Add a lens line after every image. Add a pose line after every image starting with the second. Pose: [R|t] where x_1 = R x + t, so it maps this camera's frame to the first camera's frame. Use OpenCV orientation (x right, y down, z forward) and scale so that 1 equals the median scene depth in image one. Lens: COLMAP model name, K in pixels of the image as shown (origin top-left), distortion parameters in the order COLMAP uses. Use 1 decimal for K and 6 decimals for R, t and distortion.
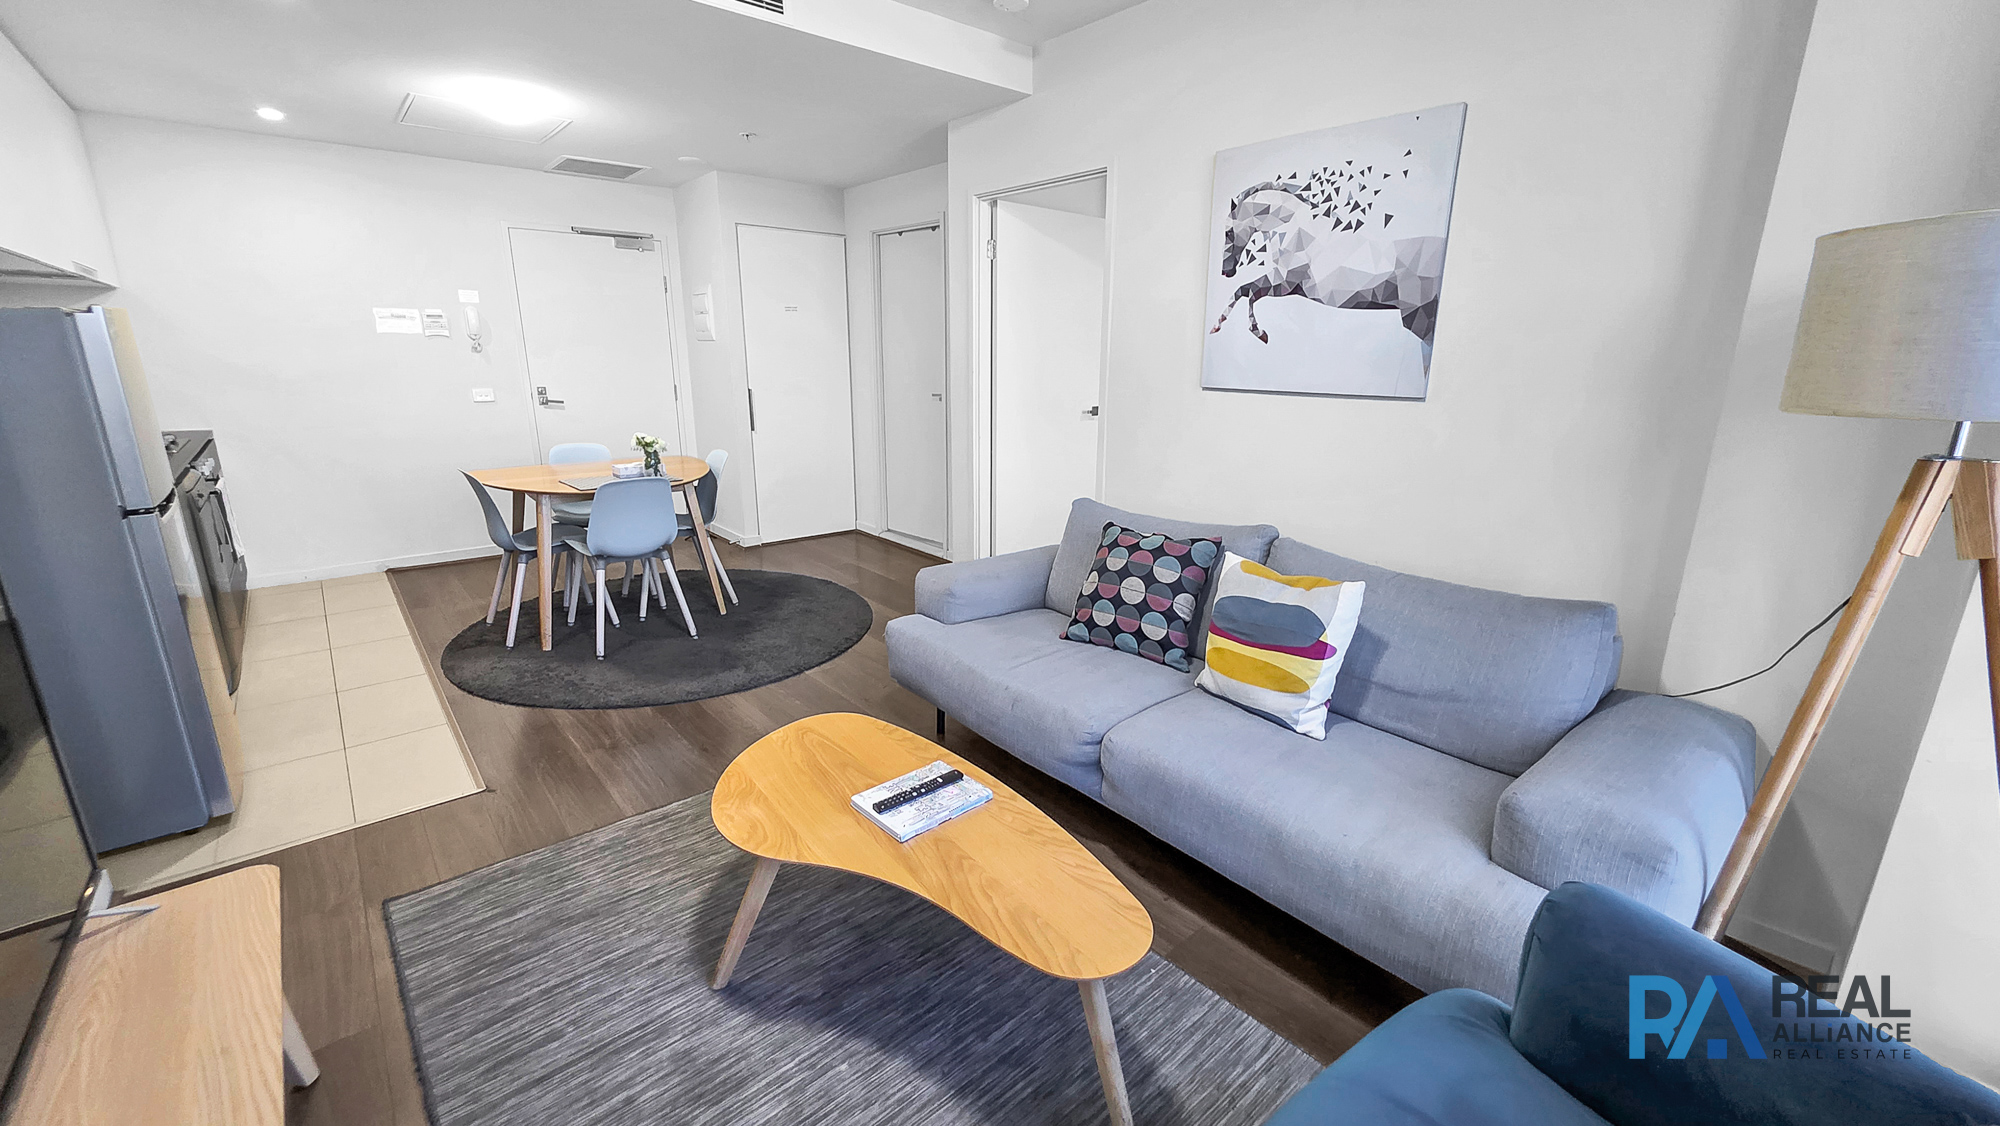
lens RADIAL K [[813.2, 0, 1004.9], [0, 813.2, 571.6], [0, 0, 1]] dist [0.003953, 0.000039]
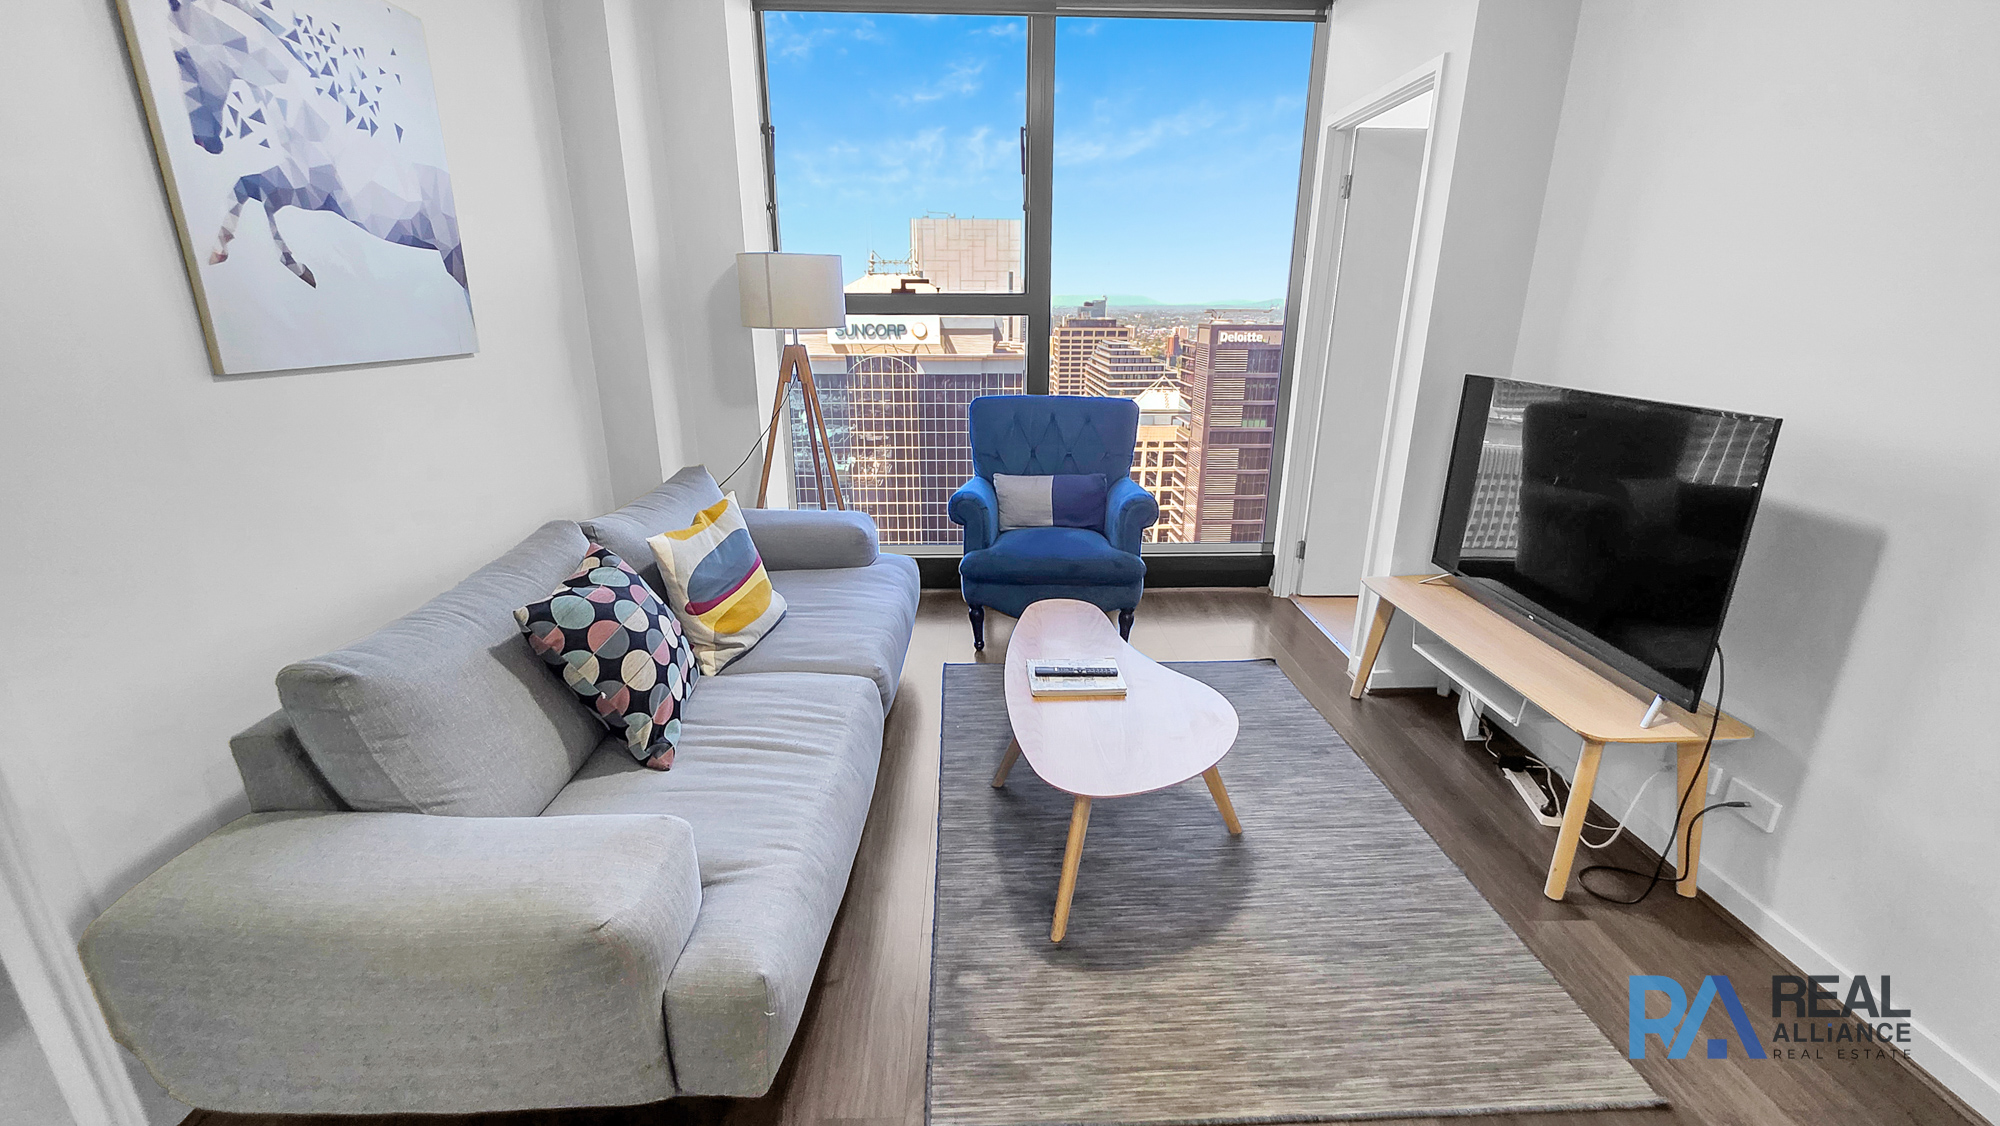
lens RADIAL K [[813.2, 0, 1004.9], [0, 813.2, 561.8], [0, 0, 1]] dist [0.003953, 0.000039]
pose [[-0.780957, -0.199511, 0.591863, -0.505925], [0.152154, 0.858291, 0.490088, -0.347237], [-0.605769, 0.472792, -0.639931, 1.255460]]
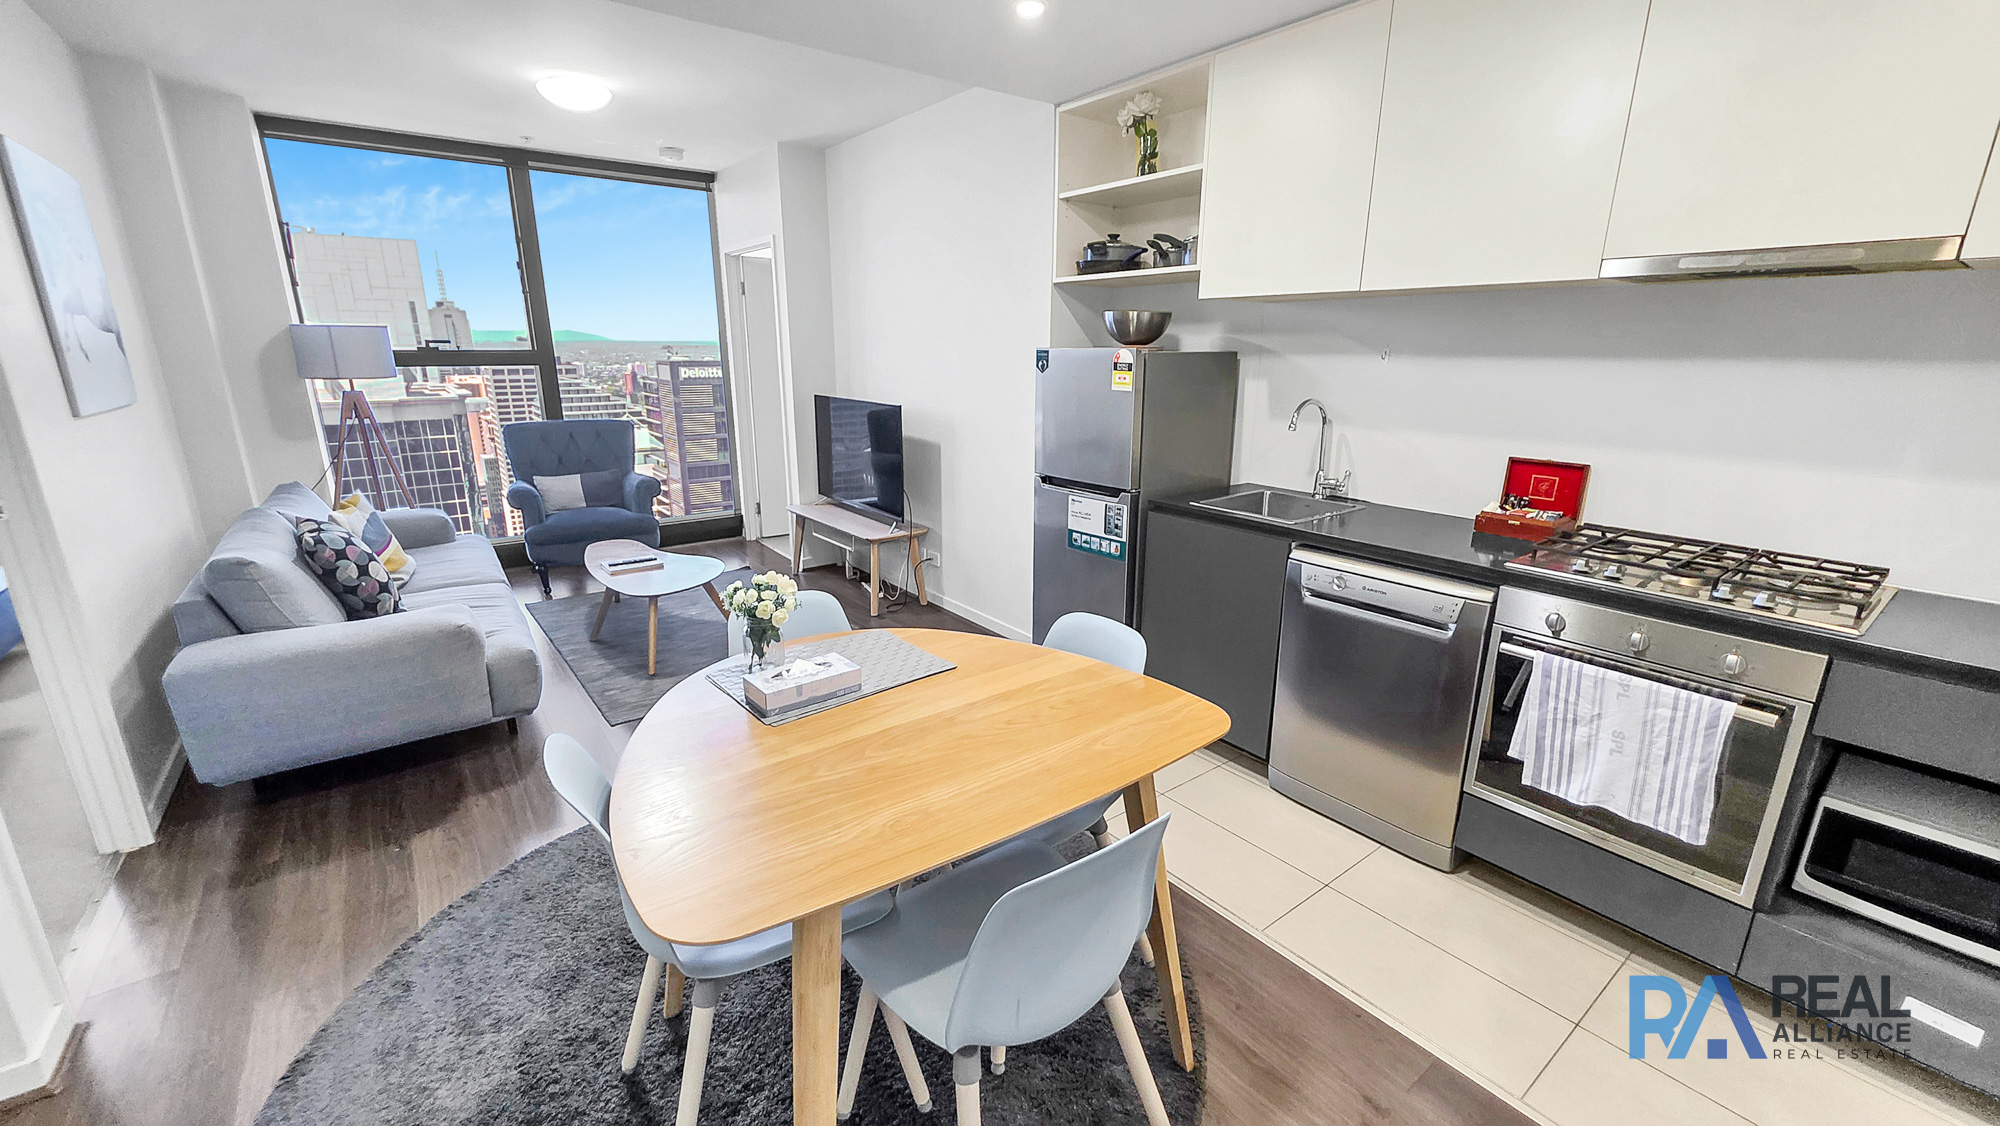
lens RADIAL K [[813.2, 0, 1005.3], [0, 813.2, 573.5], [0, 0, 1]] dist [0.003953, 0.000039]
pose [[-0.998357, -0.029578, 0.049075, -0.911659], [-0.000121, 0.857560, 0.514384, -0.630036], [-0.057299, 0.513533, -0.856155, 2.104871]]
